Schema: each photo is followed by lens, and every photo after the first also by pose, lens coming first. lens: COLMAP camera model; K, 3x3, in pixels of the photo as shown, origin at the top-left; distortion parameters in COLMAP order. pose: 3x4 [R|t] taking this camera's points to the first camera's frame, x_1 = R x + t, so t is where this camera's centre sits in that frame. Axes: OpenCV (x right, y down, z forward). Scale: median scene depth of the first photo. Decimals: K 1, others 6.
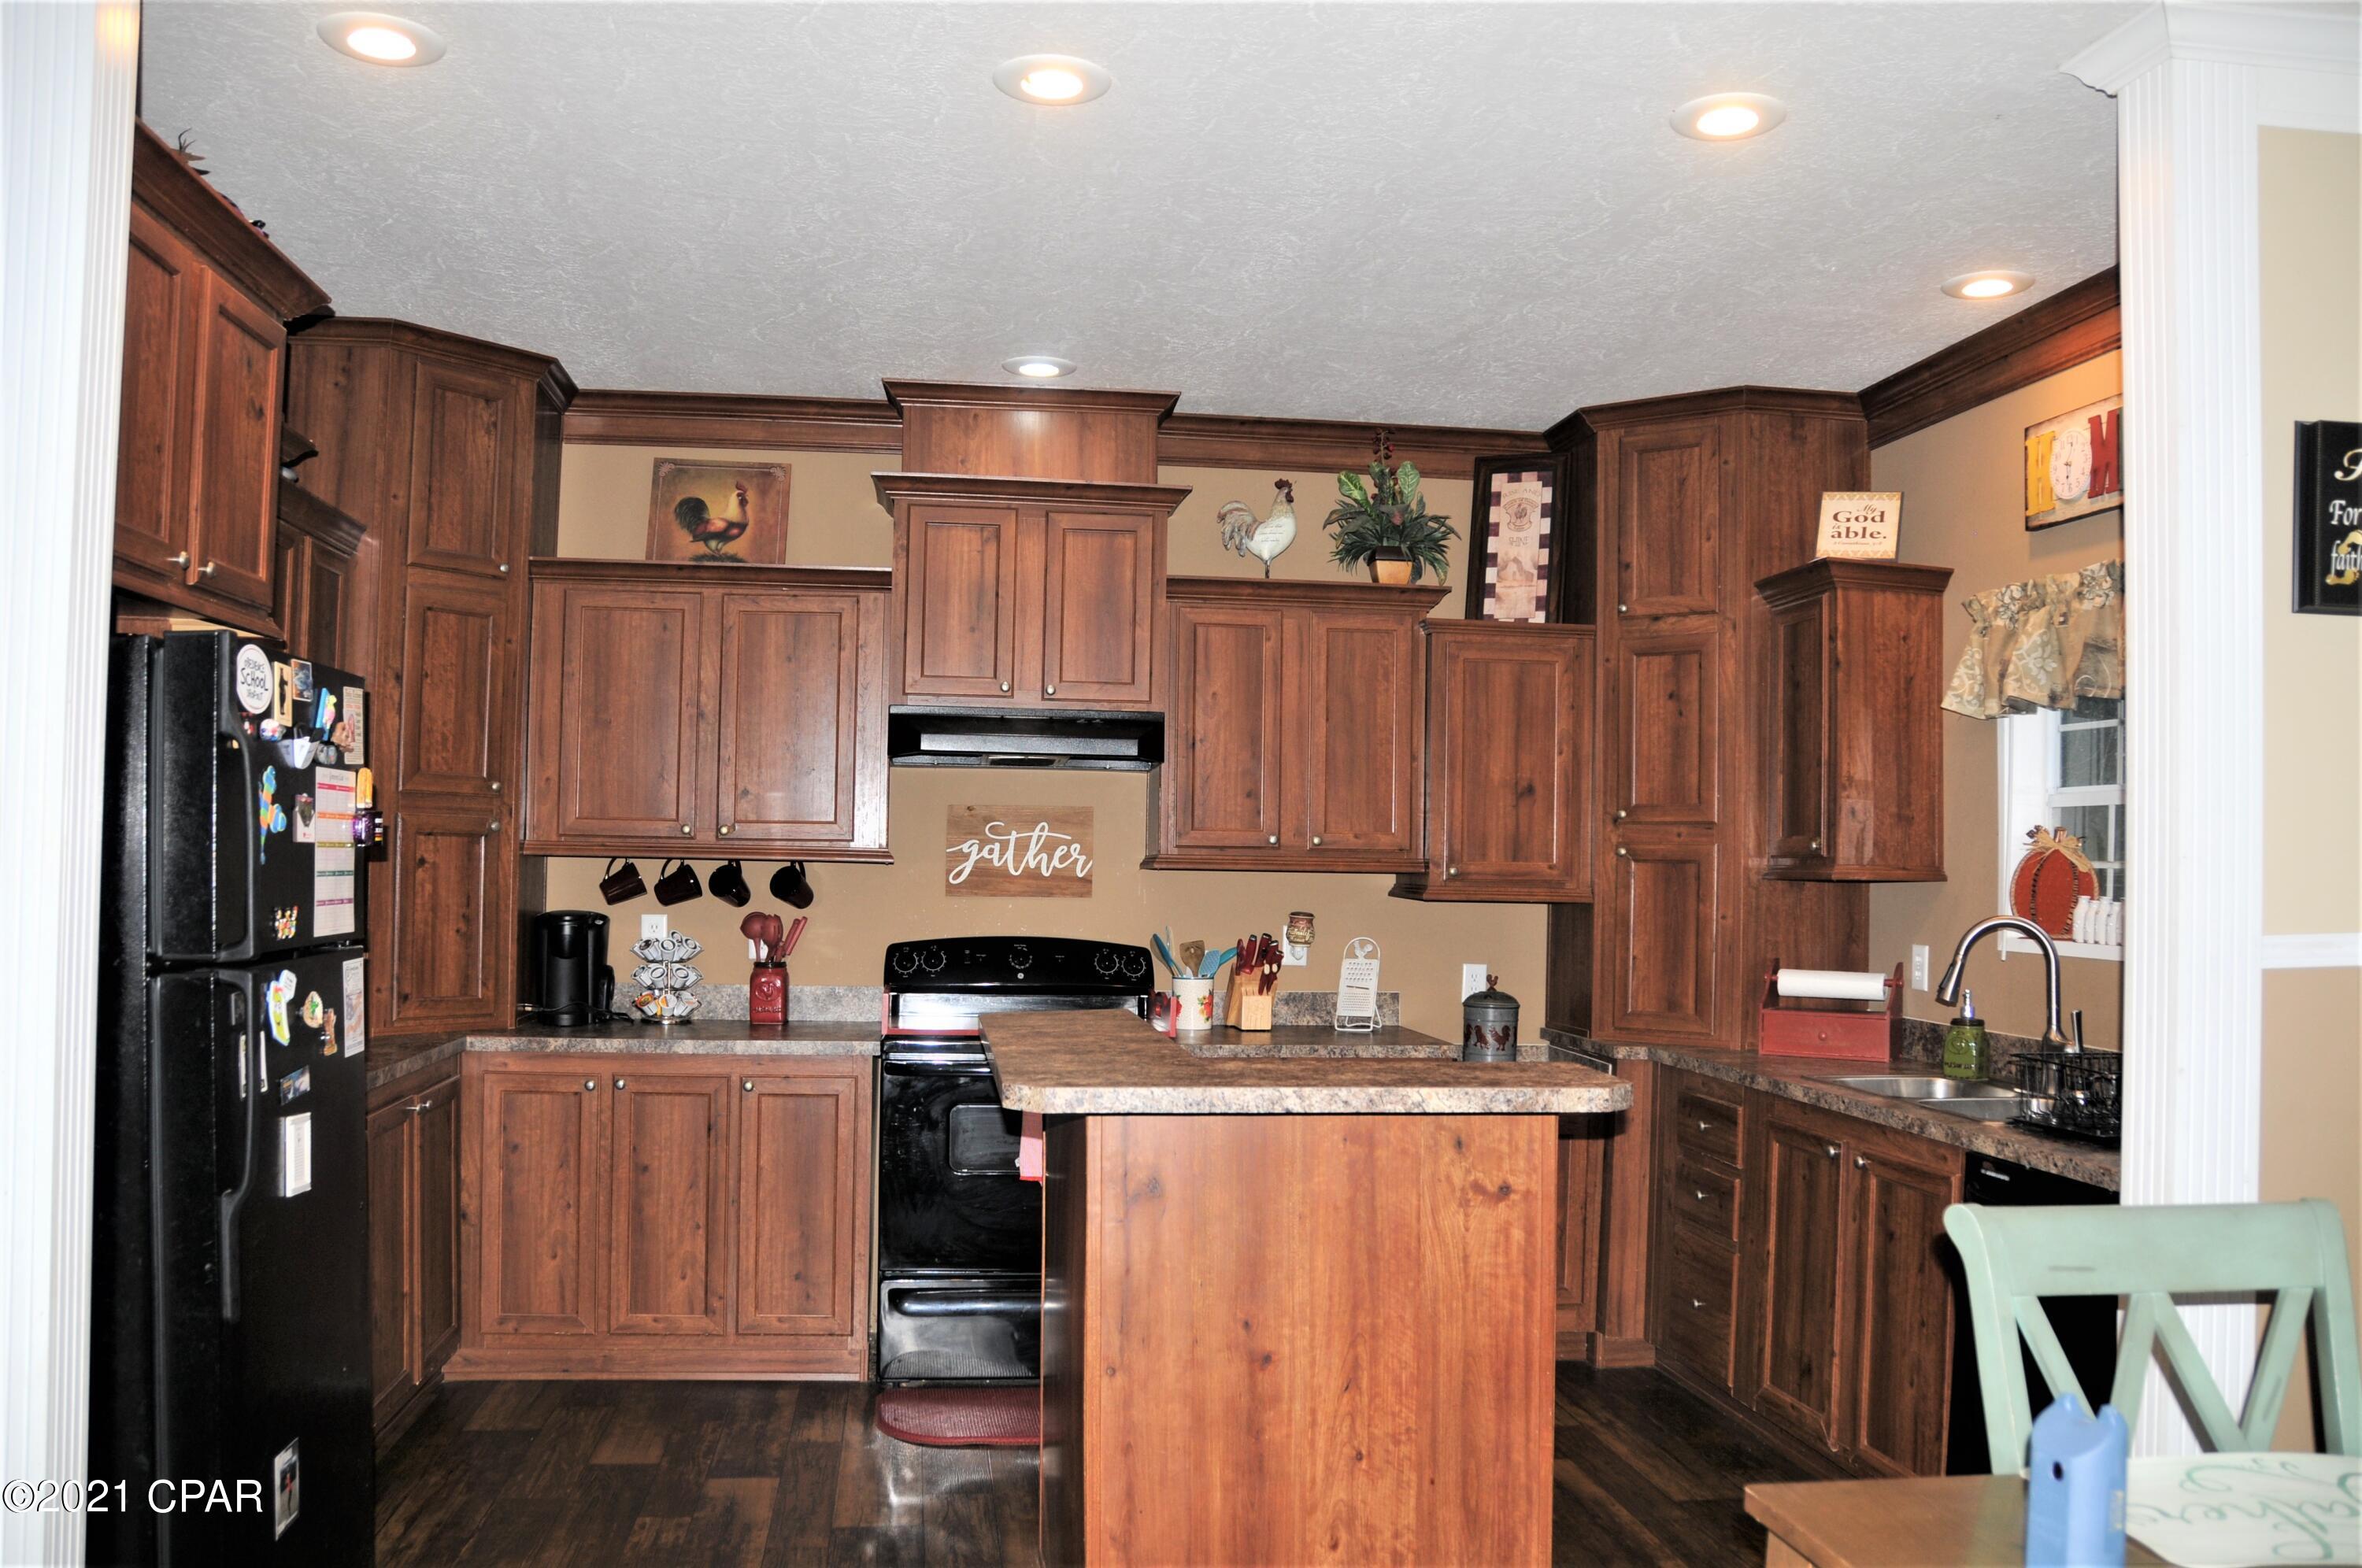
lens RADIAL K [[1858.1, 0, 1190.1], [0, 1858.1, 823.2], [0, 0, 1]] dist [-0.170456, 0.145135]
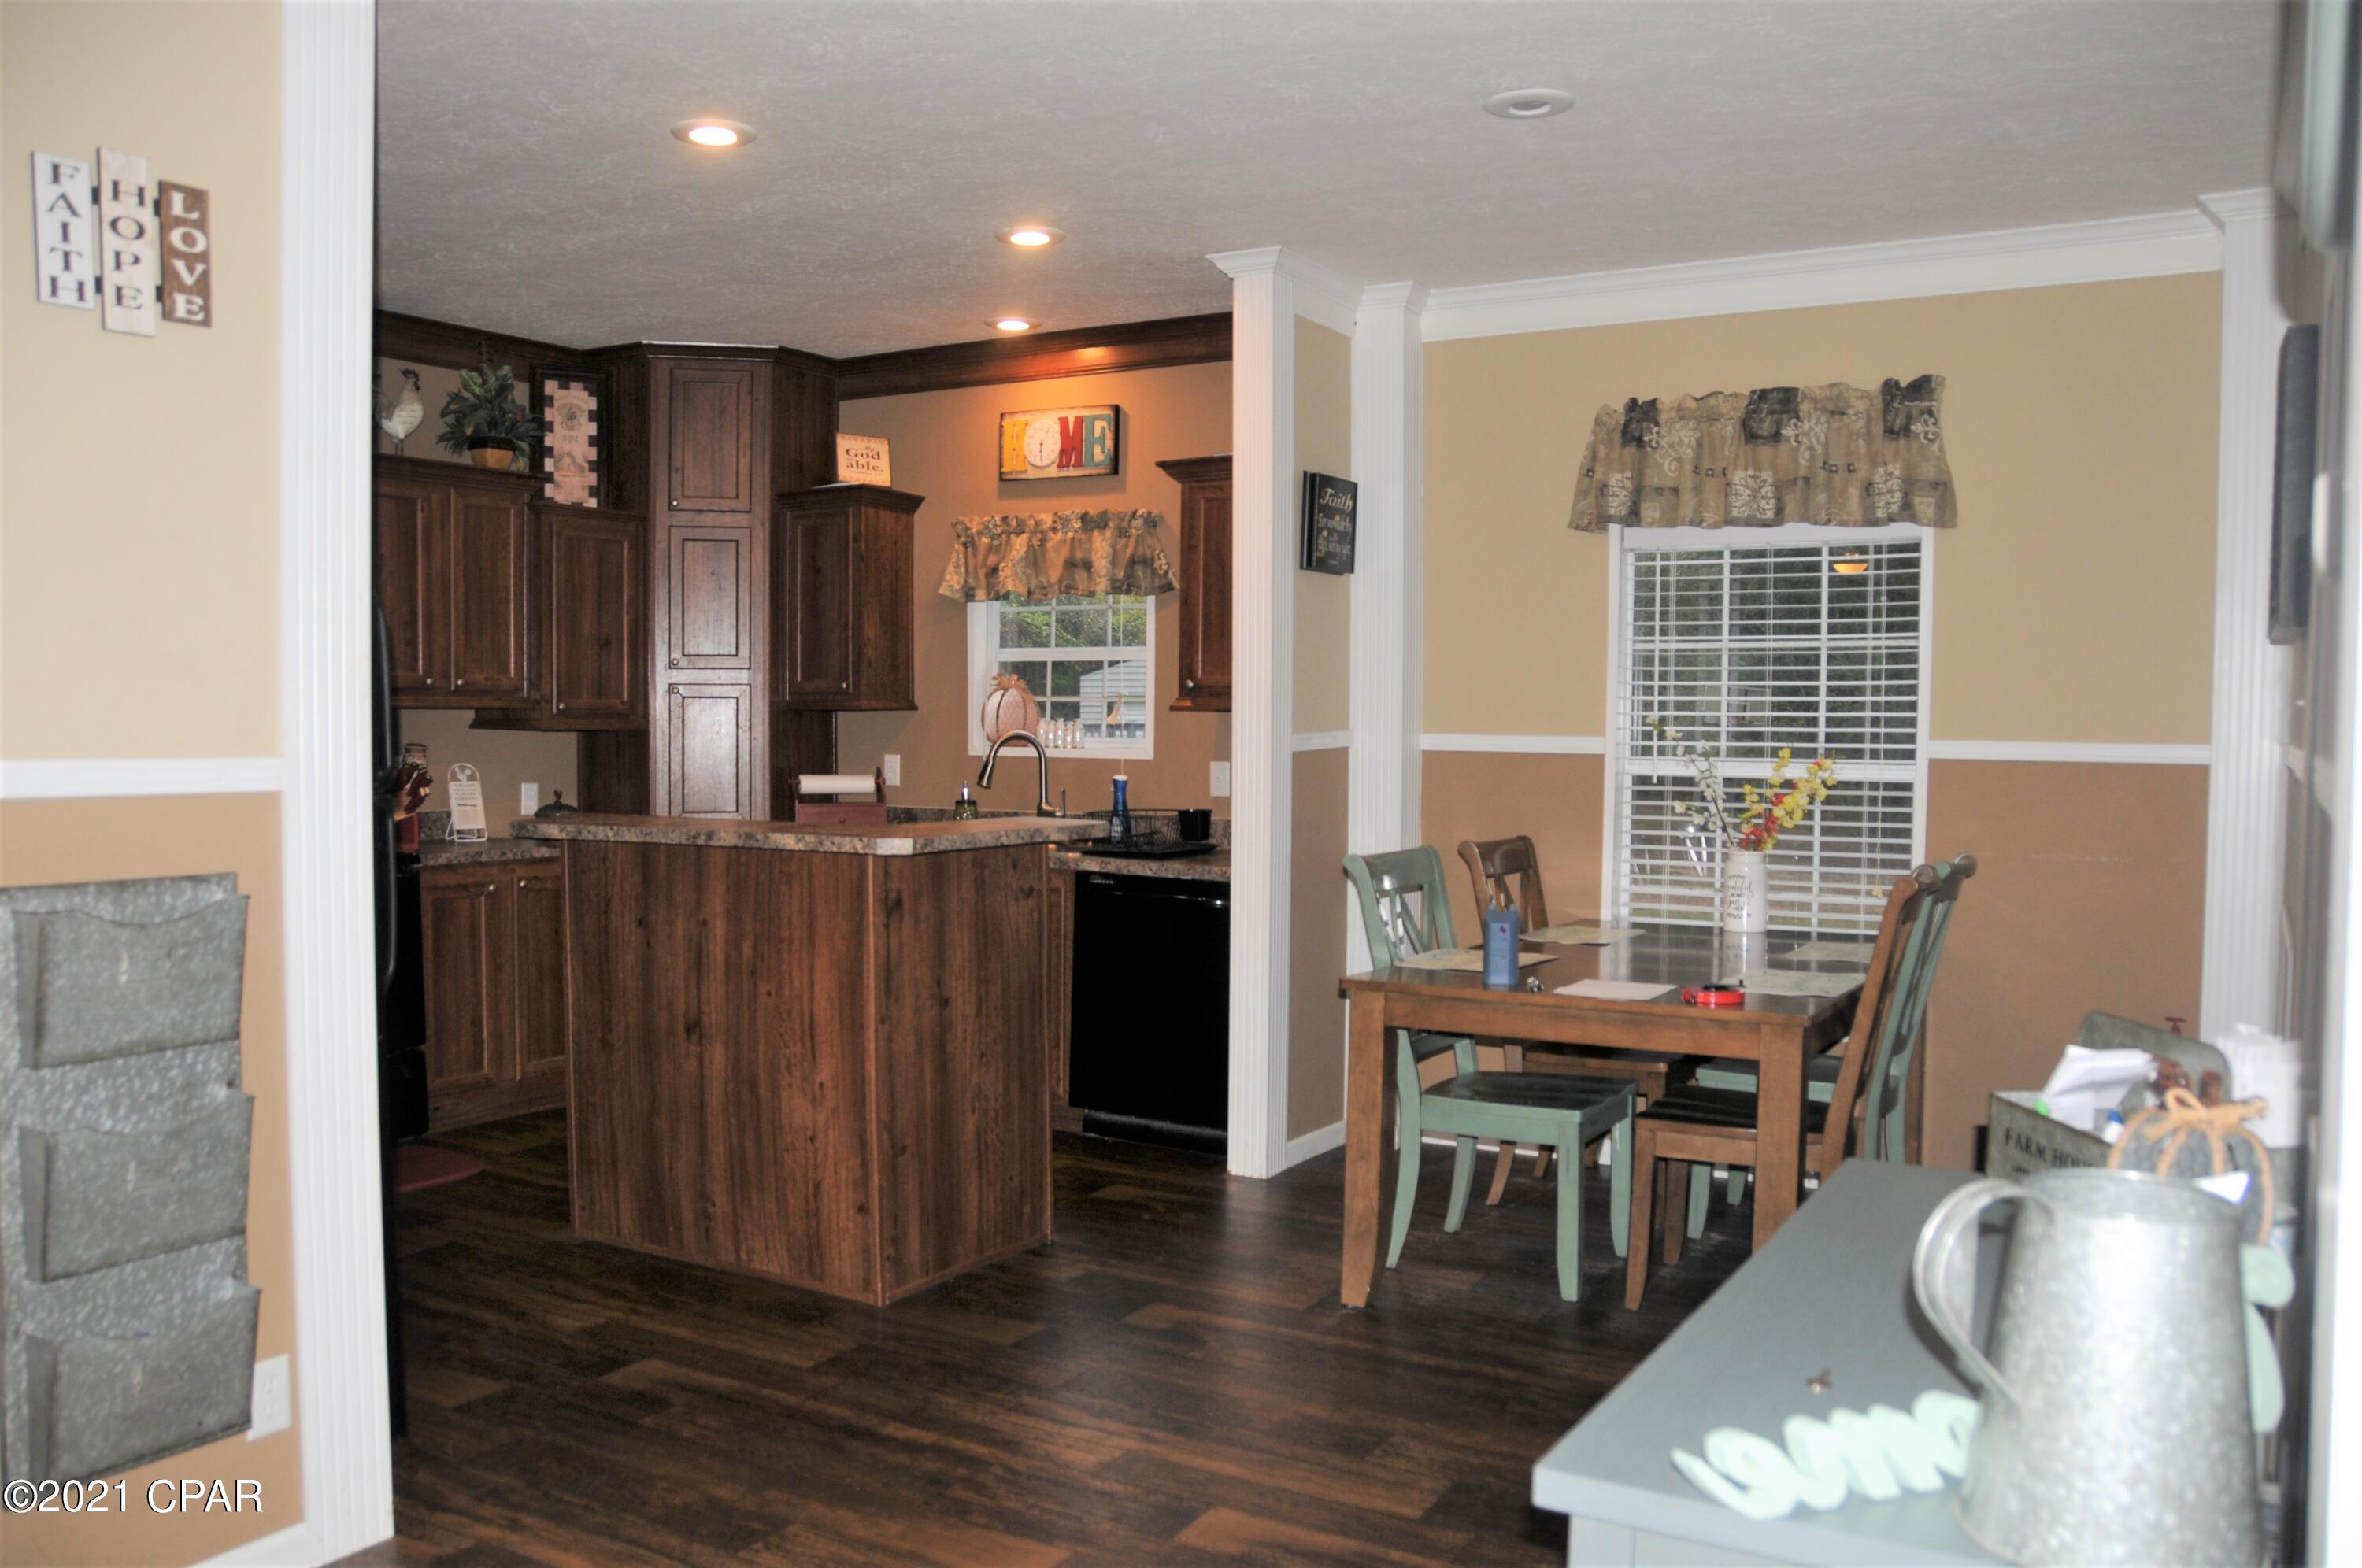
lens RADIAL K [[1858.1, 0, 1190.1], [0, 1858.1, 823.2], [0, 0, 1]] dist [-0.170456, 0.145135]
pose [[0.617788, -0.056809, 0.784290, -0.562161], [-0.014966, 0.996357, 0.083958, -0.005368], [-0.786202, -0.063606, 0.614687, -0.092233]]
